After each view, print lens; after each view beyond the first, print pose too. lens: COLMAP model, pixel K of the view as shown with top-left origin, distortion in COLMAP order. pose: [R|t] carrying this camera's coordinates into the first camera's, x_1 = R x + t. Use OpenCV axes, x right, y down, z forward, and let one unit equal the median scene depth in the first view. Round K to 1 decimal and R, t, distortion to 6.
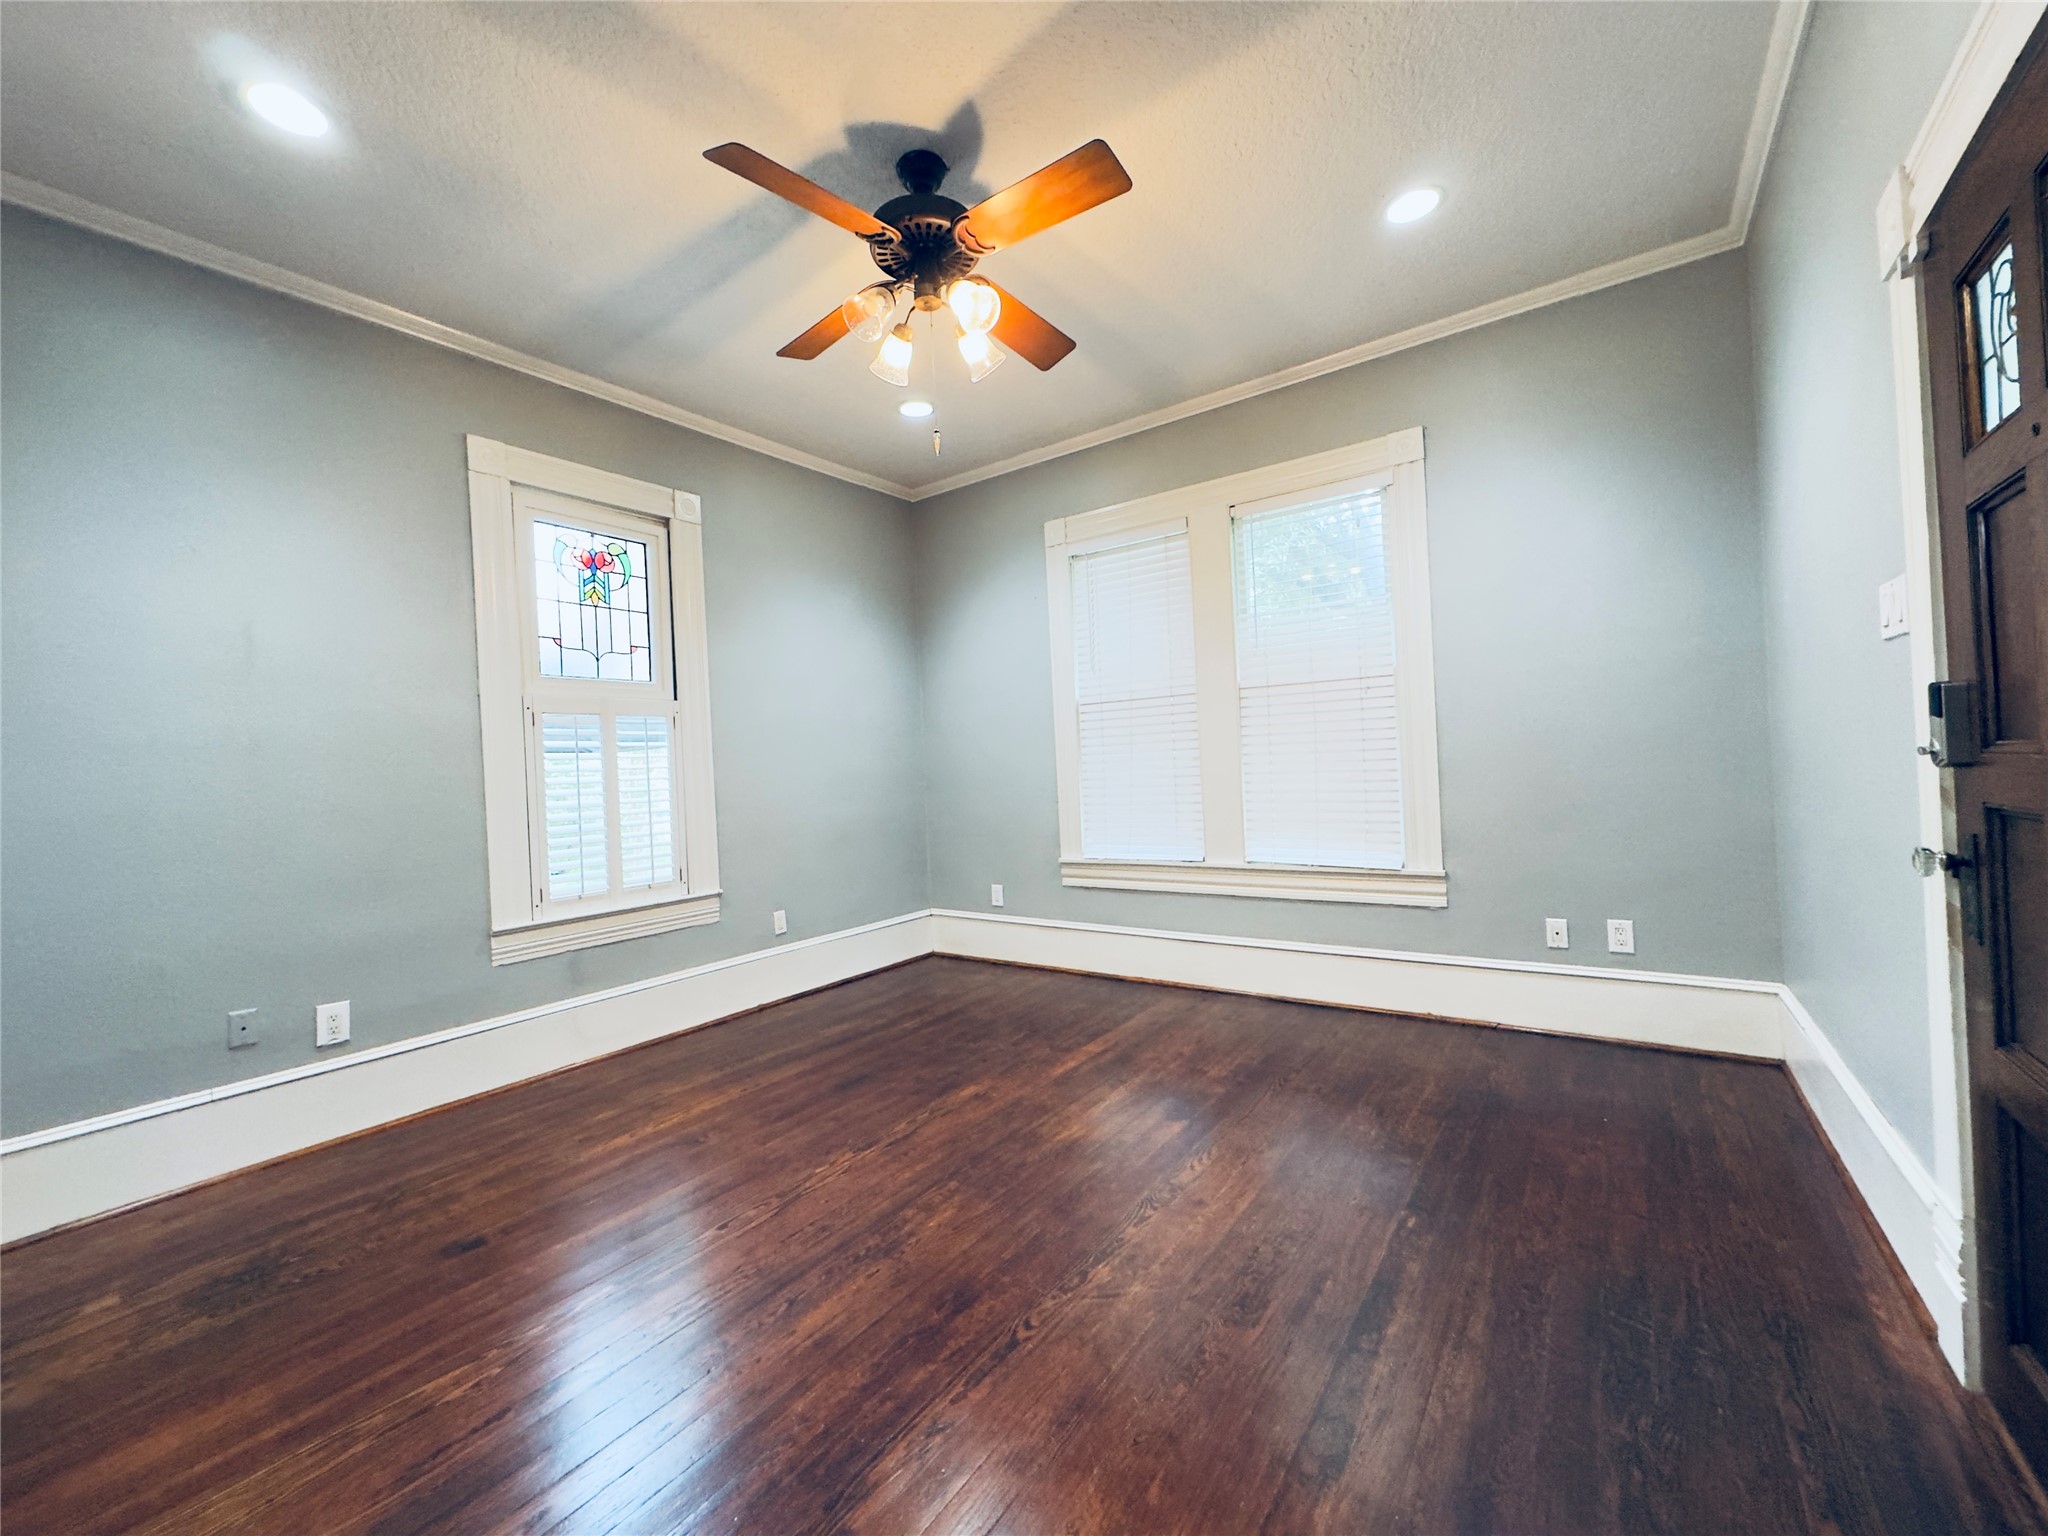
lens RADIAL K [[814.7, 0, 1029.2], [0, 814.7, 761.2], [0, 0, 1]] dist [-0.003487, 0.000811]
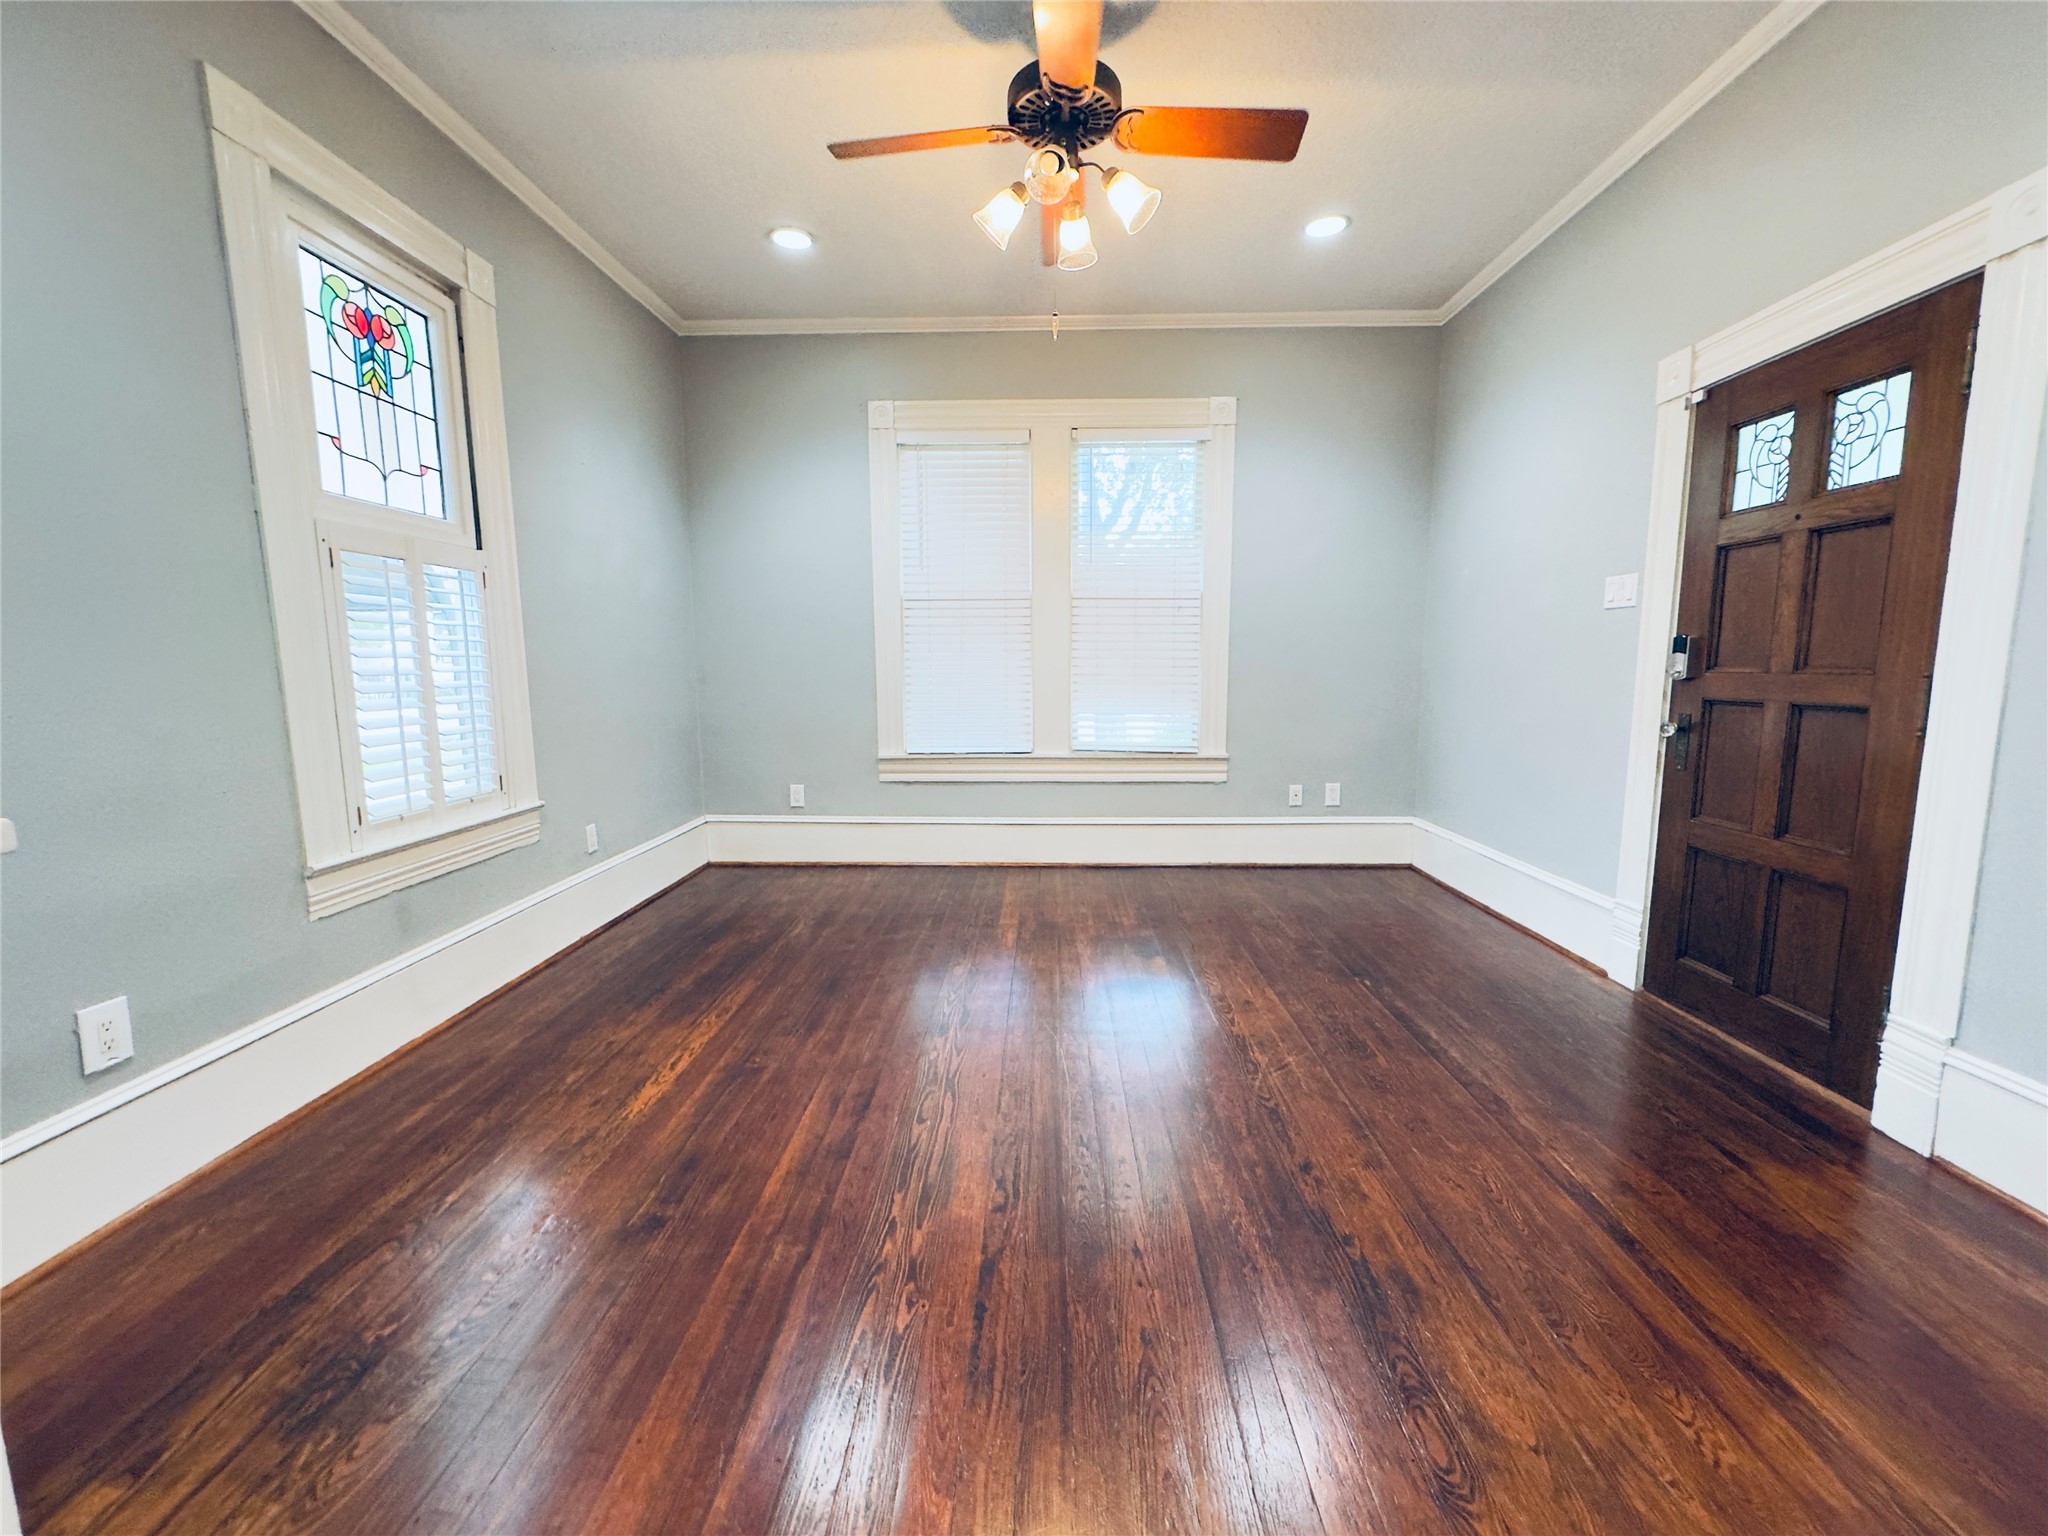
lens RADIAL K [[814.7, 0, 1042.8], [0, 814.7, 755.6], [0, 0, 1]] dist [-0.003487, 0.000811]
pose [[0.823682, -0.024107, 0.566540, -0.463000], [-0.037853, 0.994530, 0.097353, 0.021026], [-0.565788, -0.101633, 0.818263, 0.093110]]
